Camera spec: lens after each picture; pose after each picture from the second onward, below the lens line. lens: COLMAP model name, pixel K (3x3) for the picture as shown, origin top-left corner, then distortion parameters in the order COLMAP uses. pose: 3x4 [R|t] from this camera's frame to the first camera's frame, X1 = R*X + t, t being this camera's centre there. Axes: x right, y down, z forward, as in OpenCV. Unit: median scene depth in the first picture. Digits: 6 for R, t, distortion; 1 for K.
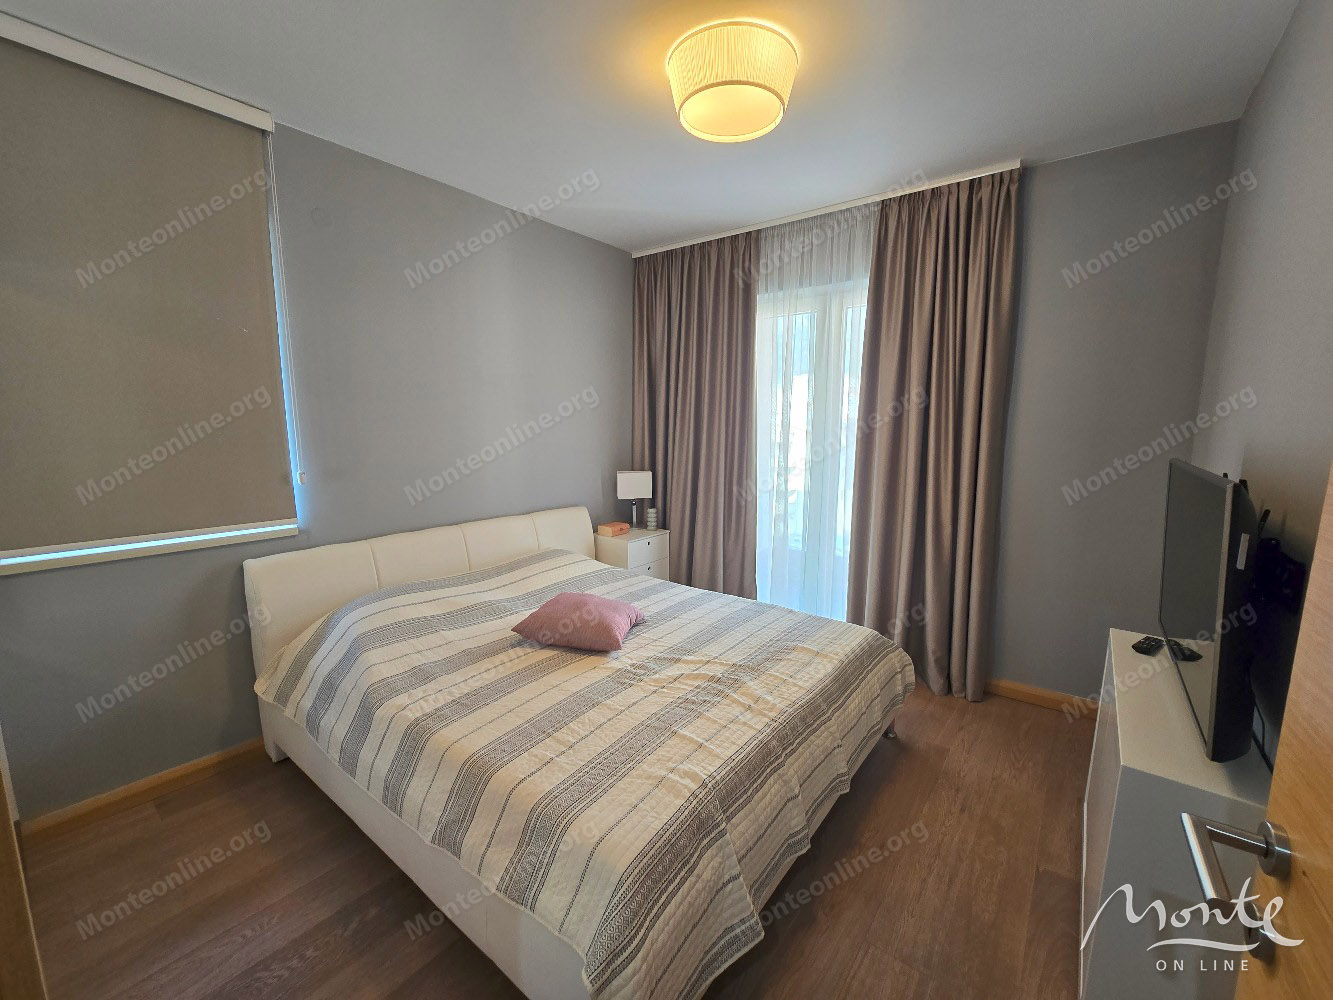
lens RADIAL K [[546.0, 0, 671.1], [0, 546.0, 504.7], [0, 0, 1]] dist [-0.004299, 0.001294]
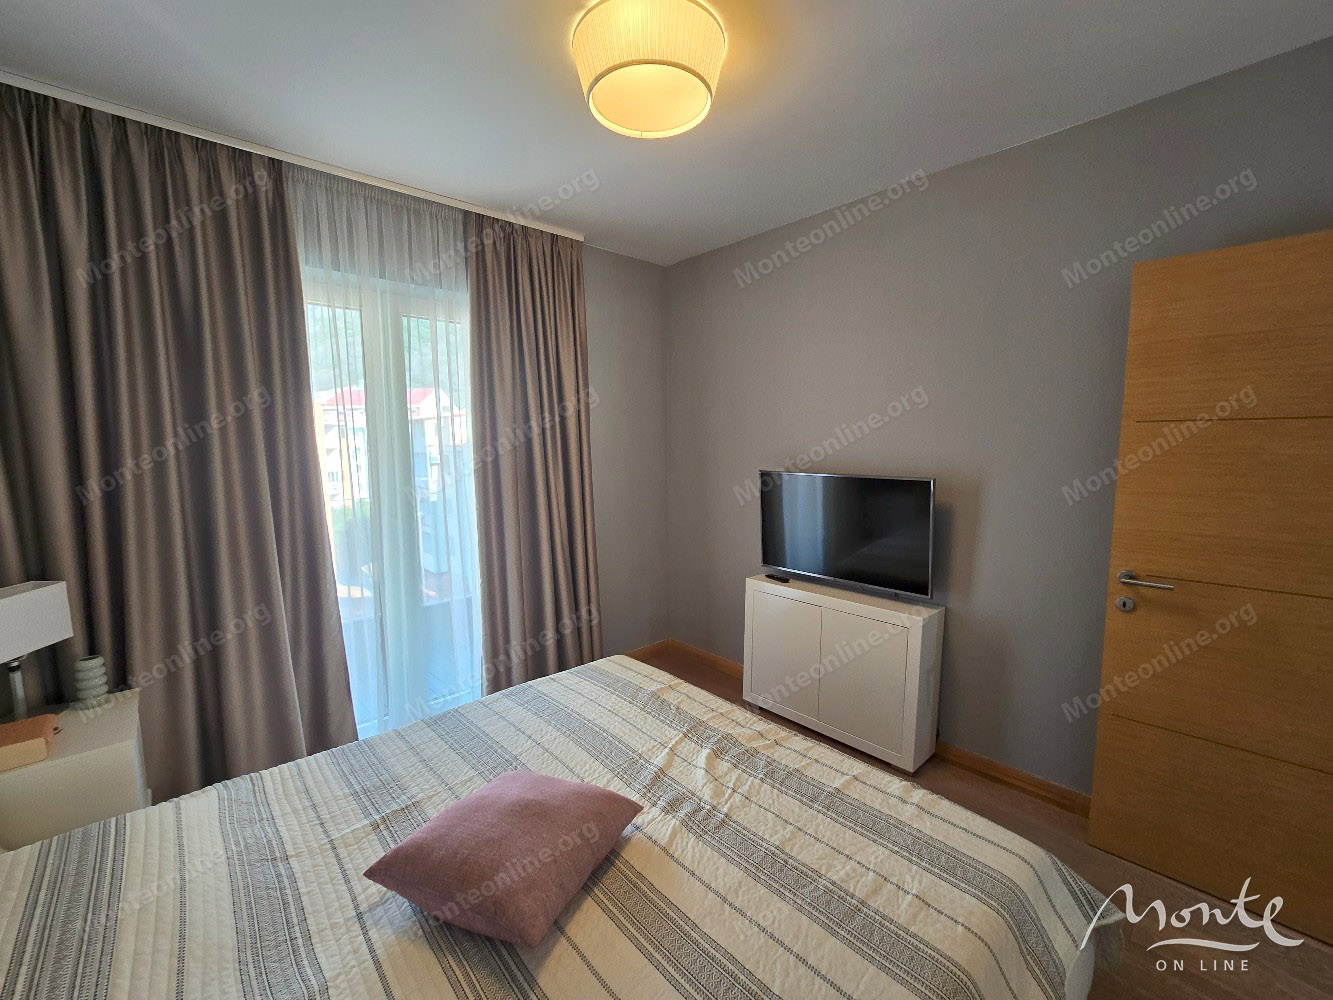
lens RADIAL K [[546.7, 0, 670.8], [0, 546.7, 500.6], [0, 0, 1]] dist [-0.001884, -0.000299]
pose [[0.173152, -0.119892, 0.977571, -0.686882], [0.153916, 0.983662, 0.093377, -0.161957], [-0.972794, 0.134295, 0.188777, 0.775594]]
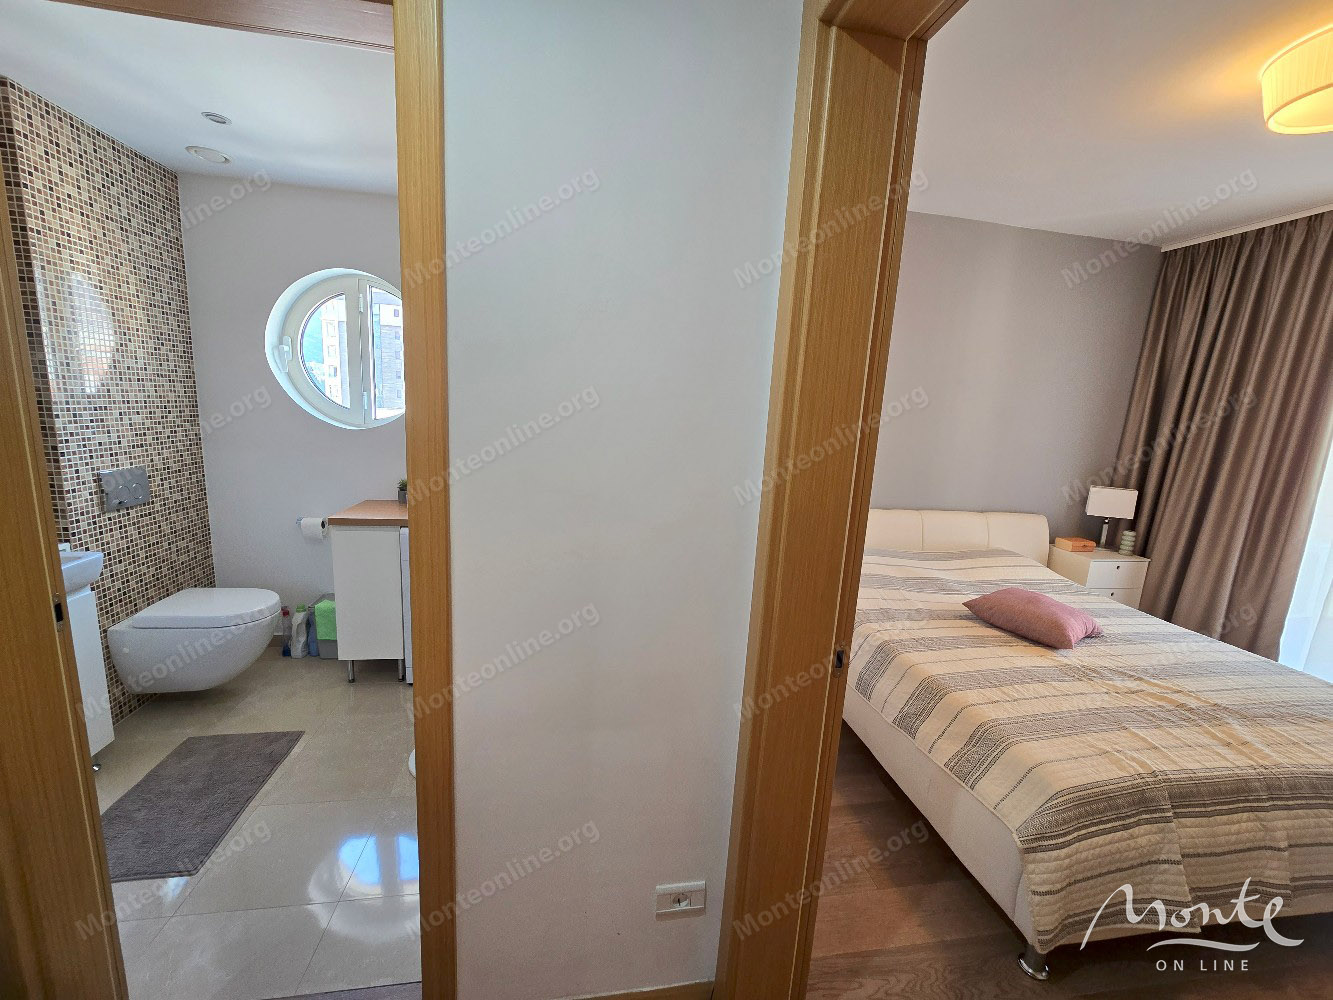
lens RADIAL K [[546.0, 0, 671.1], [0, 546.0, 504.7], [0, 0, 1]] dist [-0.004299, 0.001294]
pose [[0.735671, 0.162368, -0.657590, -0.014244], [-0.155519, 0.985398, 0.069323, 0.034491], [0.659243, 0.051269, 0.750180, -0.322609]]
